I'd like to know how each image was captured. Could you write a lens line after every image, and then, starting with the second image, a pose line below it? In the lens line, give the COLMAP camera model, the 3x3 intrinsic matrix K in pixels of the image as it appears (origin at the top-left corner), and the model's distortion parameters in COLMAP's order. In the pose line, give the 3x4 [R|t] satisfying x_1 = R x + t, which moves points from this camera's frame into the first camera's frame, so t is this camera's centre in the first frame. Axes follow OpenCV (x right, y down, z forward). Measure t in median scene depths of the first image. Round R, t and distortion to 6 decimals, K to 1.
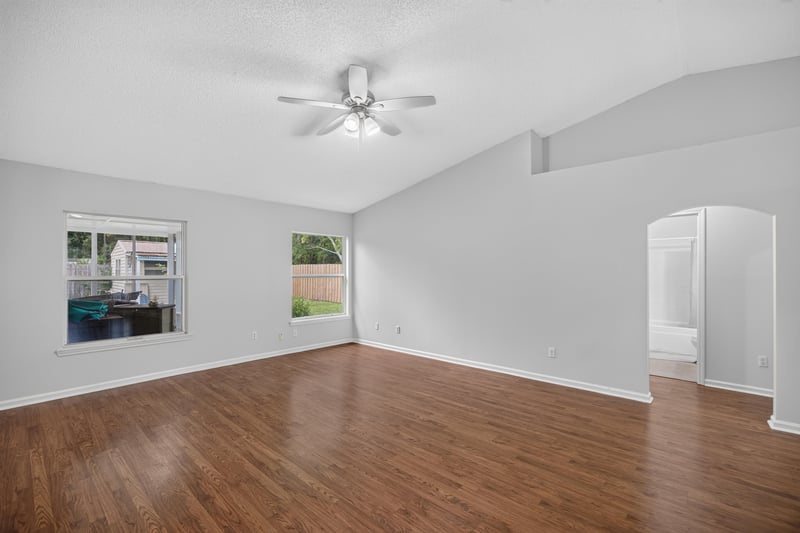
lens RADIAL K [[346.7, 0, 400.6], [0, 346.7, 269.1], [0, 0, 1]] dist [-0.005988, 0.000041]
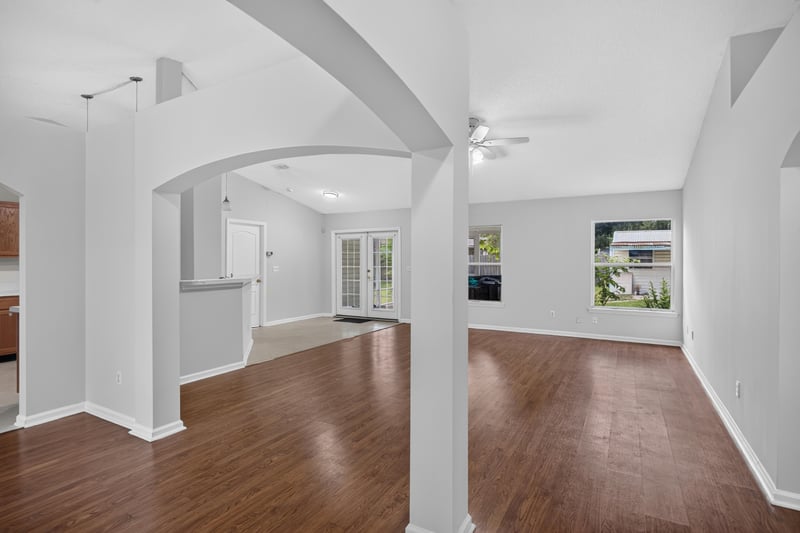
lens RADIAL K [[406.4, 0, 399.4], [0, 406.4, 261.2], [0, 0, 1]] dist [-0.000857, 0.000031]
pose [[0.211590, 0.001285, -0.977358, 1.106932], [0.006496, 0.999975, 0.002721, 0.005571], [0.977337, -0.006924, 0.211576, 0.273074]]
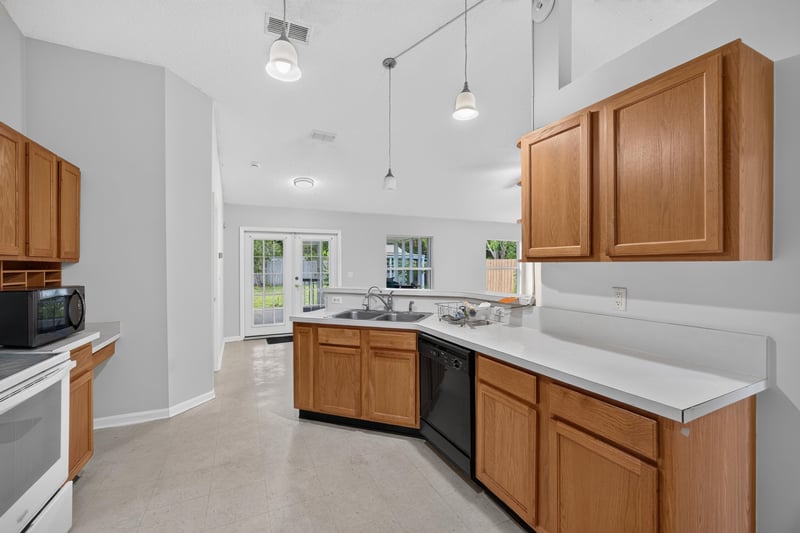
lens RADIAL K [[335.5, 0, 400.0], [0, 335.5, 266.5], [0, 0, 1]] dist [-0.022964, 0.011576]
pose [[0.925099, -0.001598, -0.379722, -0.149608], [0.005276, 0.999949, 0.008644, -0.003663], [0.379689, -0.010000, 0.925060, -0.753742]]
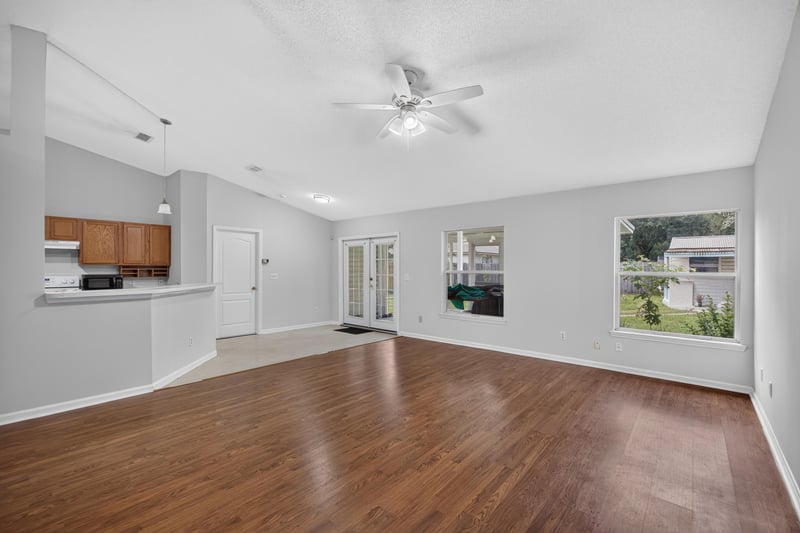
lens RADIAL K [[346.7, 0, 400.6], [0, 346.7, 269.1], [0, 0, 1]] dist [-0.005988, 0.000041]
pose [[0.015333, 0.002771, -0.999879, 0.690527], [0.004802, 0.999984, 0.002845, 0.007555], [0.999871, -0.004845, 0.015319, 0.737728]]
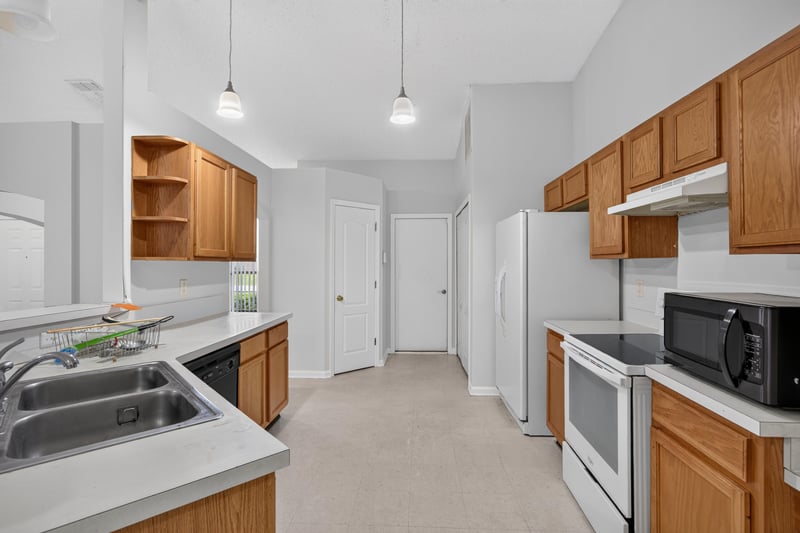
lens RADIAL K [[384.0, 0, 401.6], [0, 384.0, 265.3], [0, 0, 1]] dist [-0.031105, 0.015477]
pose [[-0.629922, -0.001310, 0.776657, -0.871123], [-0.005895, 0.999978, -0.003095, 0.001100], [-0.776636, -0.006528, -0.629916, -0.064382]]
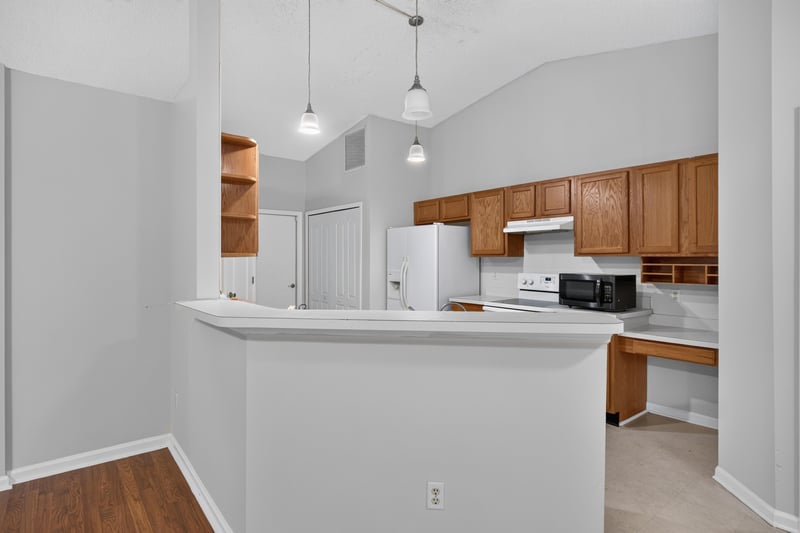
lens RADIAL K [[427.4, 0, 398.7], [0, 427.4, 262.0], [0, 0, 1]] dist [-0.001274, -0.000685]
pose [[-0.985562, -0.002618, 0.169293, -0.534732], [-0.003137, 0.999991, -0.002797, 0.004178], [-0.169284, -0.003288, -0.985562, 0.508559]]
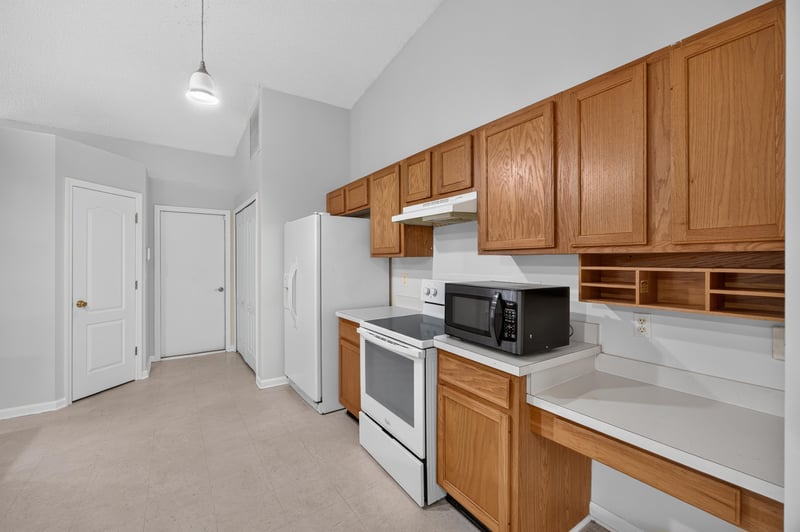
lens RADIAL K [[335.5, 0, 400.0], [0, 335.5, 266.0], [0, 0, 1]] dist [-0.022964, 0.011576]
pose [[-0.971102, -0.002853, 0.238646, -0.785358], [-0.001820, 0.999988, 0.004550, 0.001201], [-0.238656, 0.003984, -0.971096, -0.056751]]
